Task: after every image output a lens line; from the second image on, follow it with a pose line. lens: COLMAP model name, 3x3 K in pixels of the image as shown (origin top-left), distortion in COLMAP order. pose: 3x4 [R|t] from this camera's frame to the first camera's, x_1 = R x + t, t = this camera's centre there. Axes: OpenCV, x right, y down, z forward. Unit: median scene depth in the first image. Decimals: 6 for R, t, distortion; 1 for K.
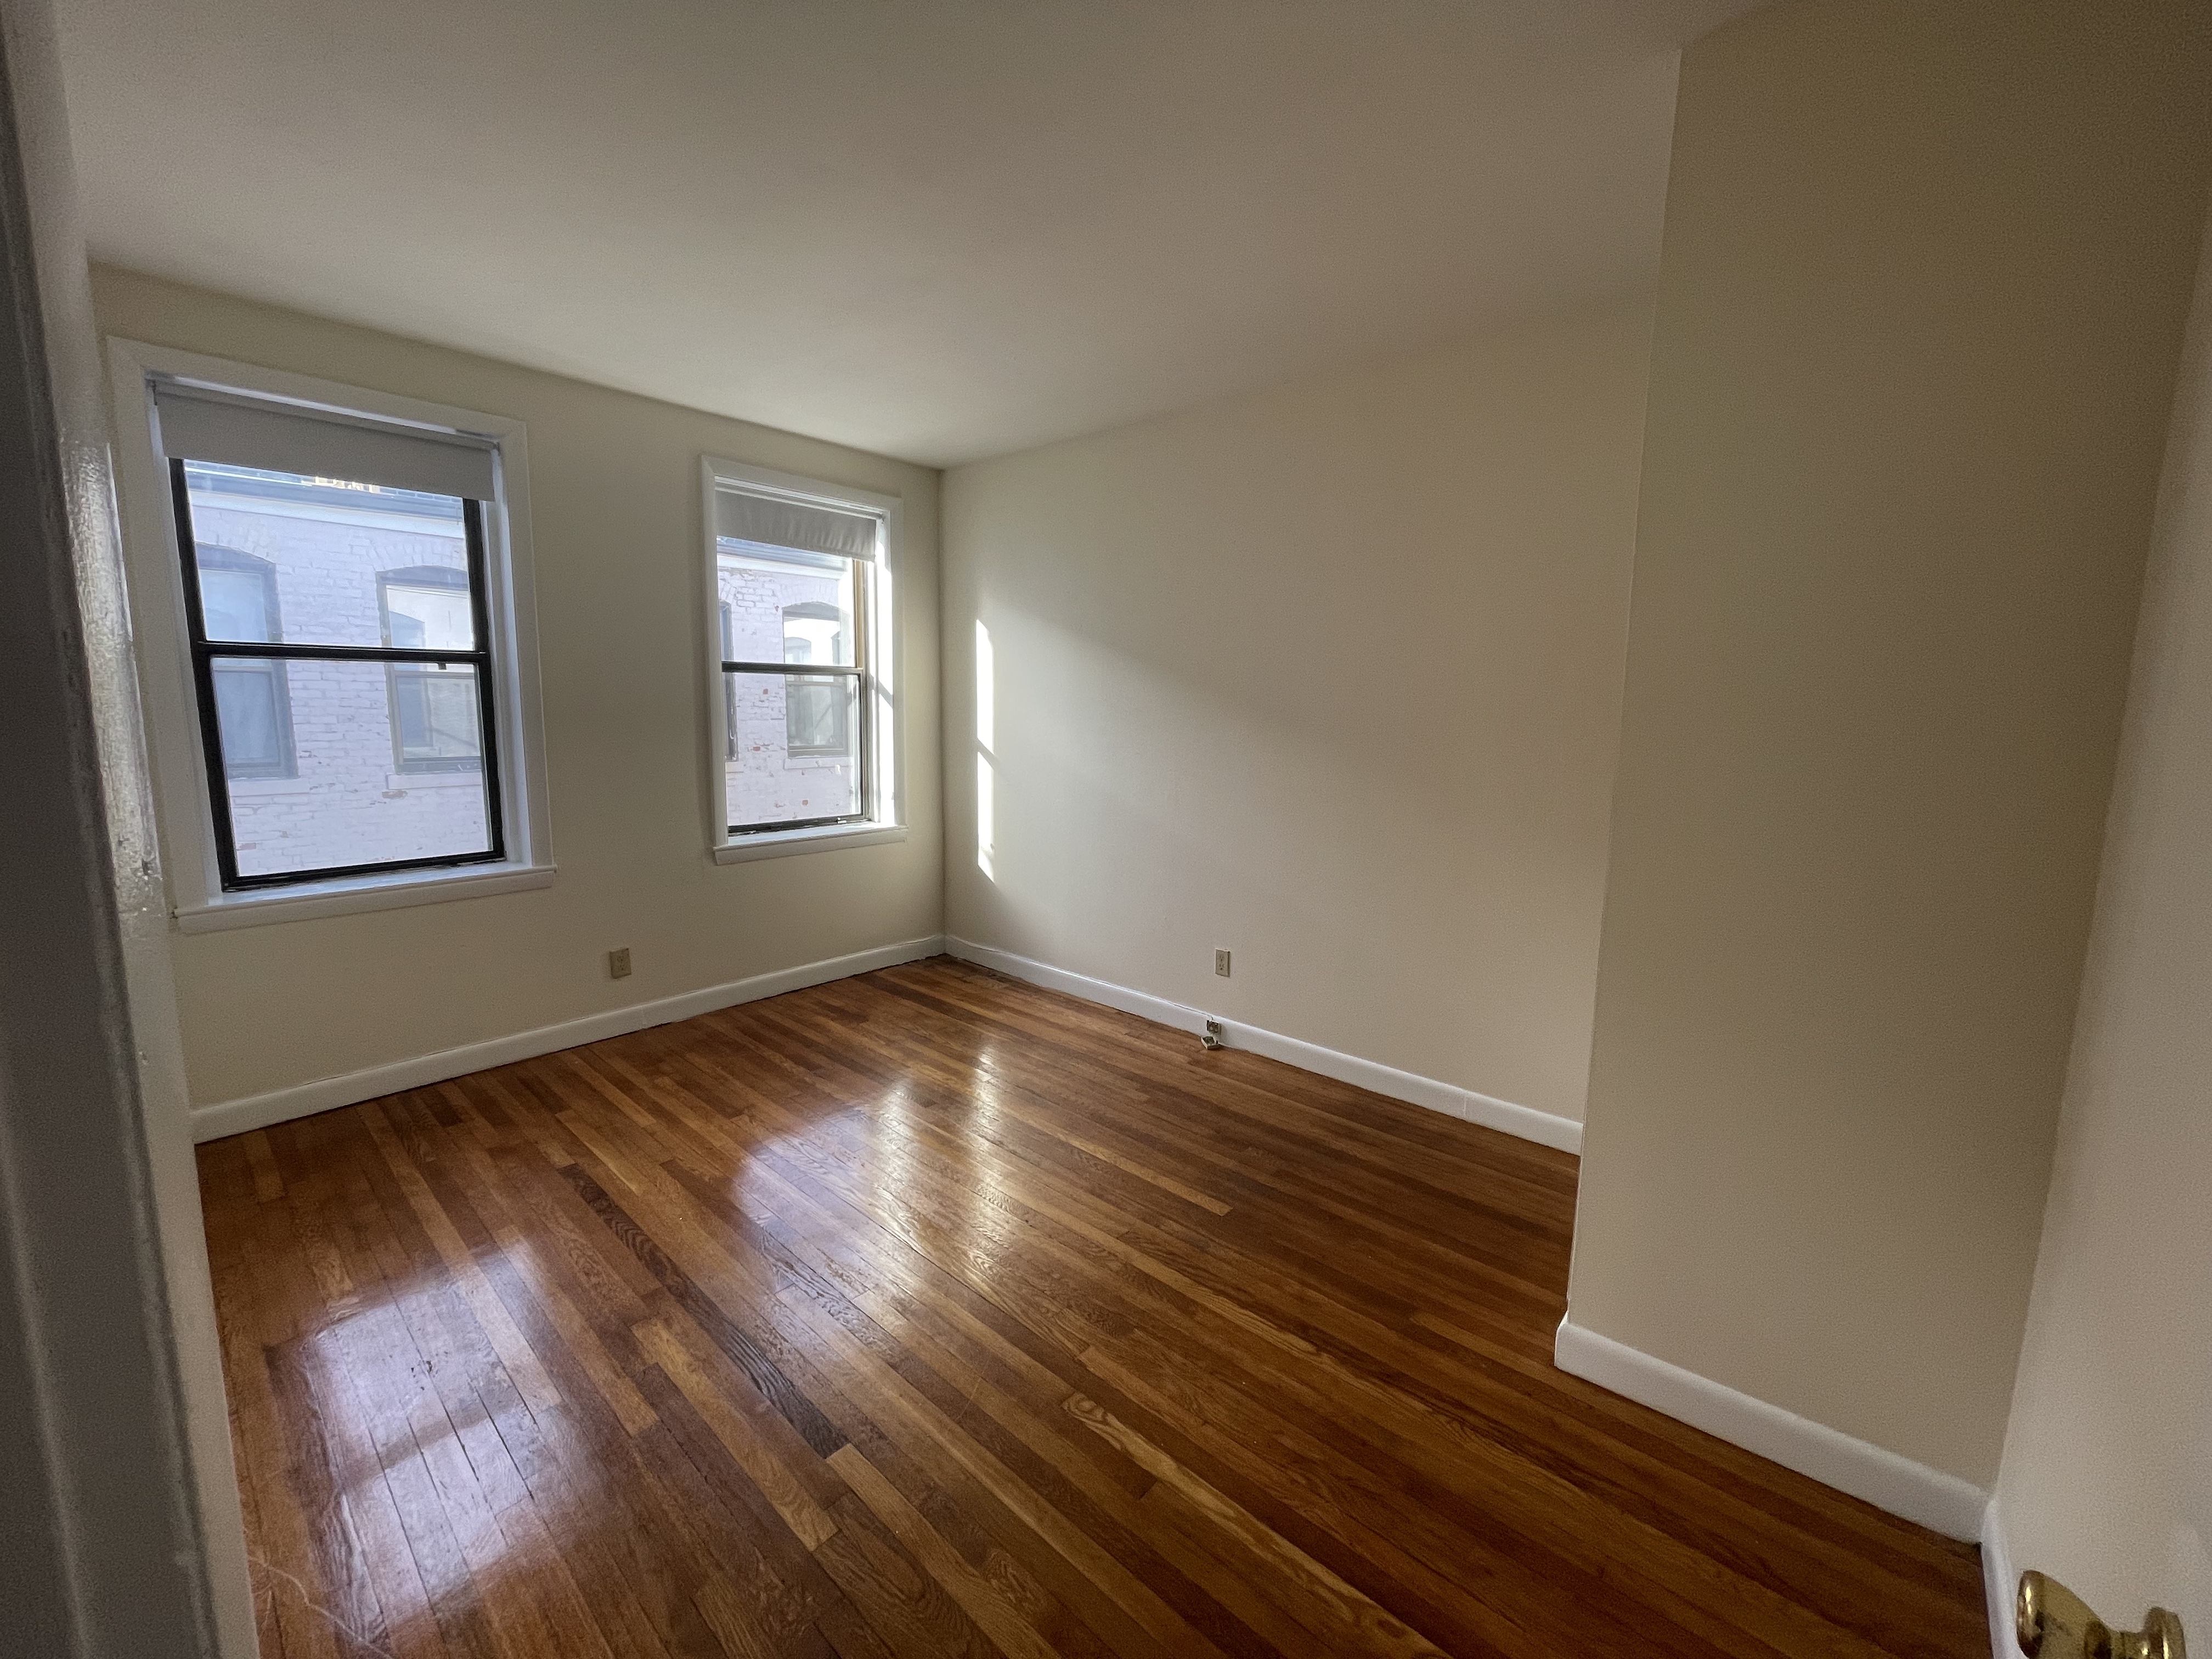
lens RADIAL K [[894.1, 0, 1105.6], [0, 894.1, 826.0], [0, 0, 1]] dist [0.002341, 0.000426]
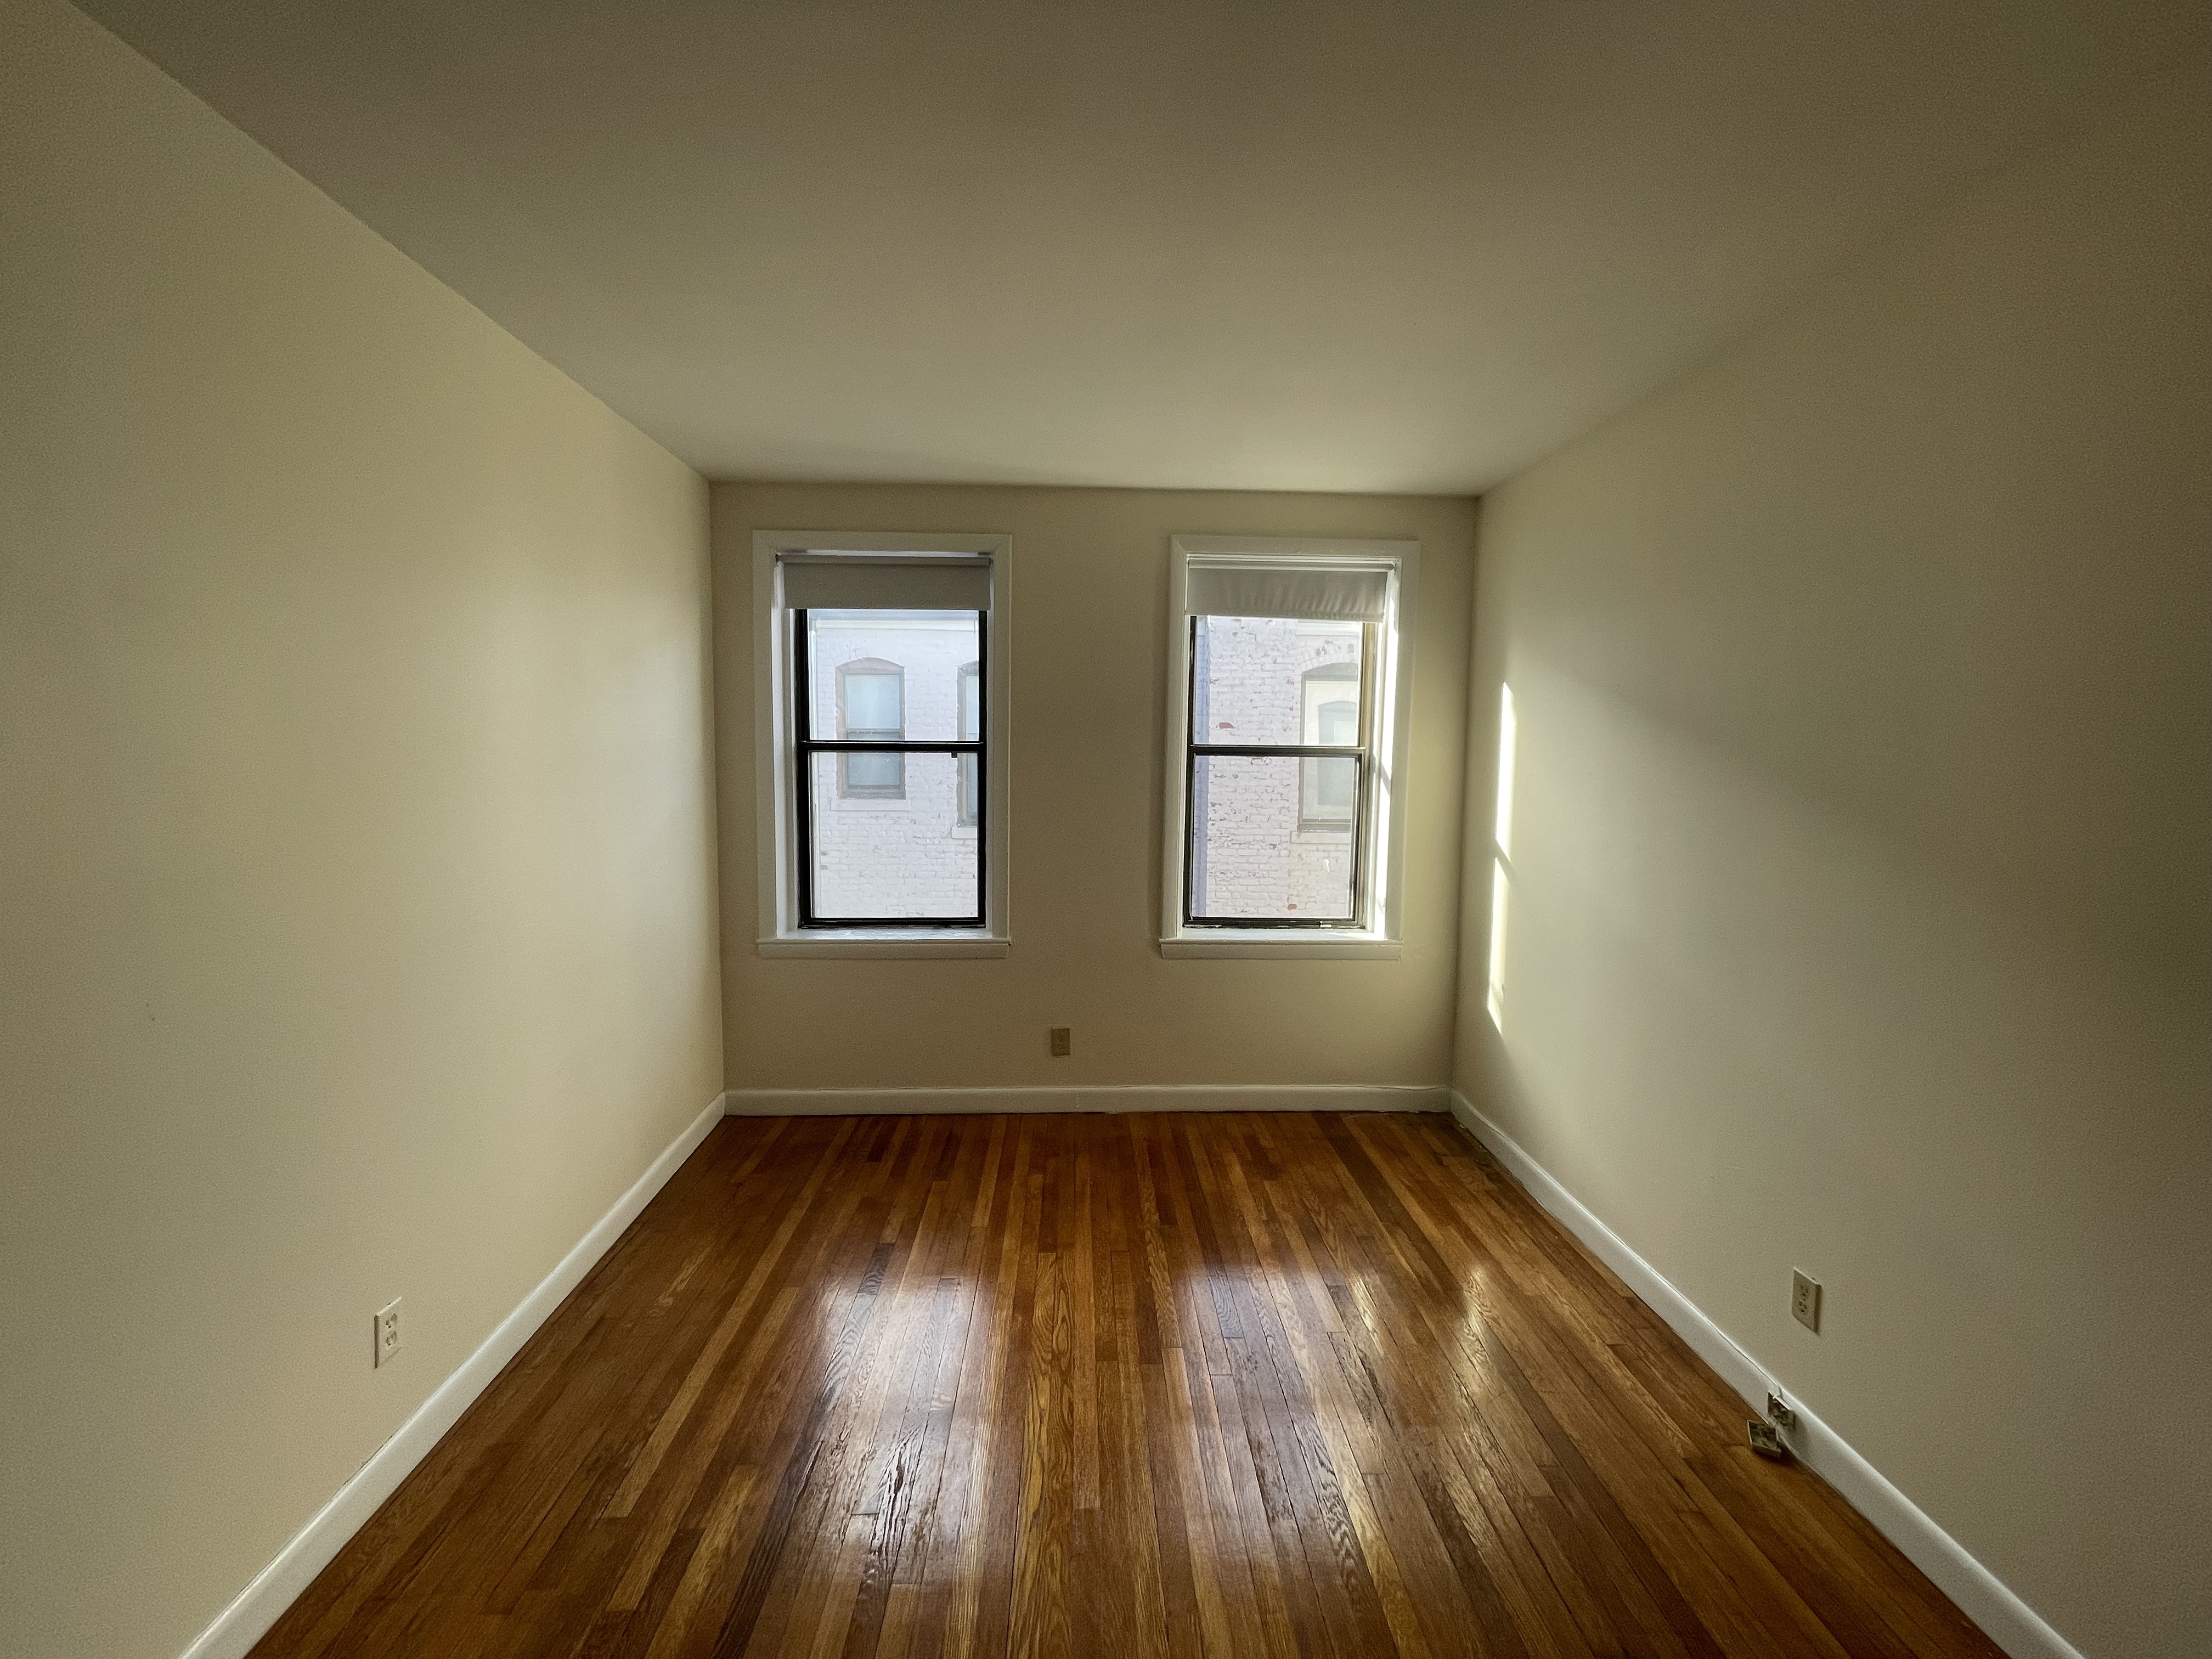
lens RADIAL K [[898.3, 0, 1102.6], [0, 898.3, 821.2], [0, 0, 1]] dist [0.000084, -0.000095]
pose [[0.692435, 0.052554, -0.719564, 0.195810], [-0.103428, 0.994273, -0.026911, -0.068339], [0.714028, 0.093057, 0.693905, 0.281169]]
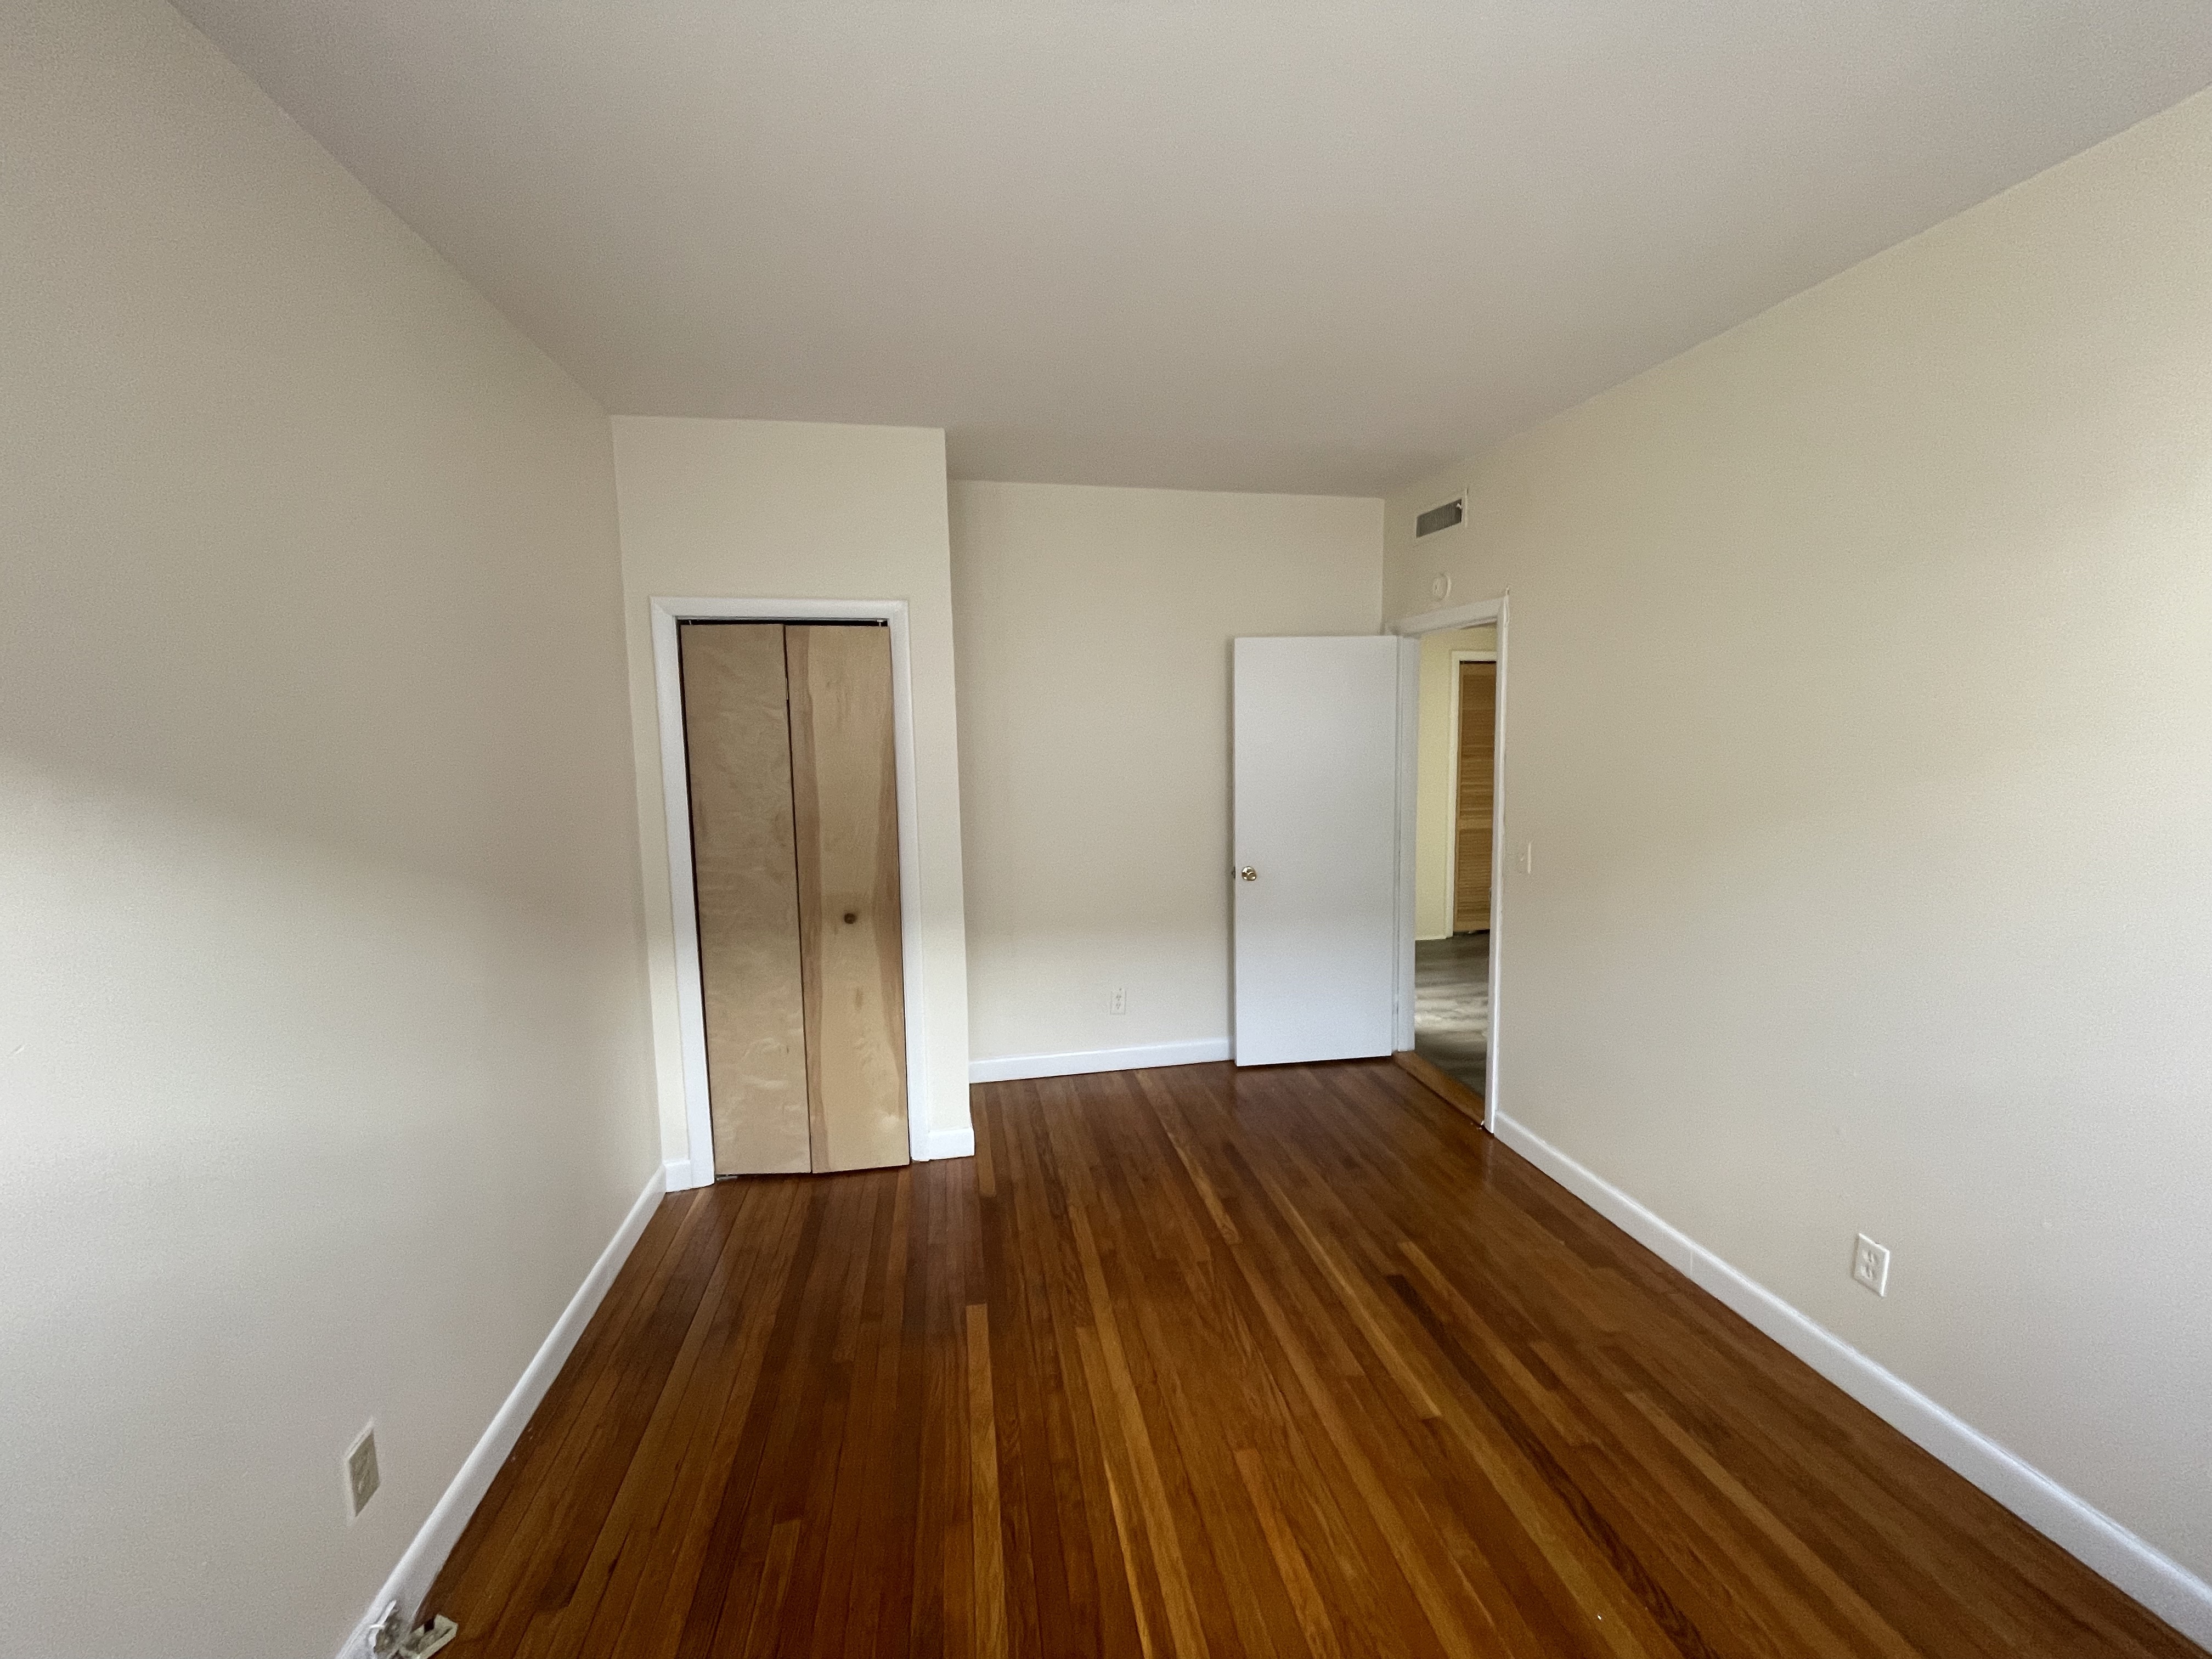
lens RADIAL K [[894.1, 0, 1105.6], [0, 894.1, 826.0], [0, 0, 1]] dist [0.002341, 0.000426]
pose [[-0.789137, -0.065259, 0.610740, -0.337383], [0.093379, 0.970035, 0.224306, -0.178011], [-0.607077, 0.234039, -0.759396, 0.963321]]
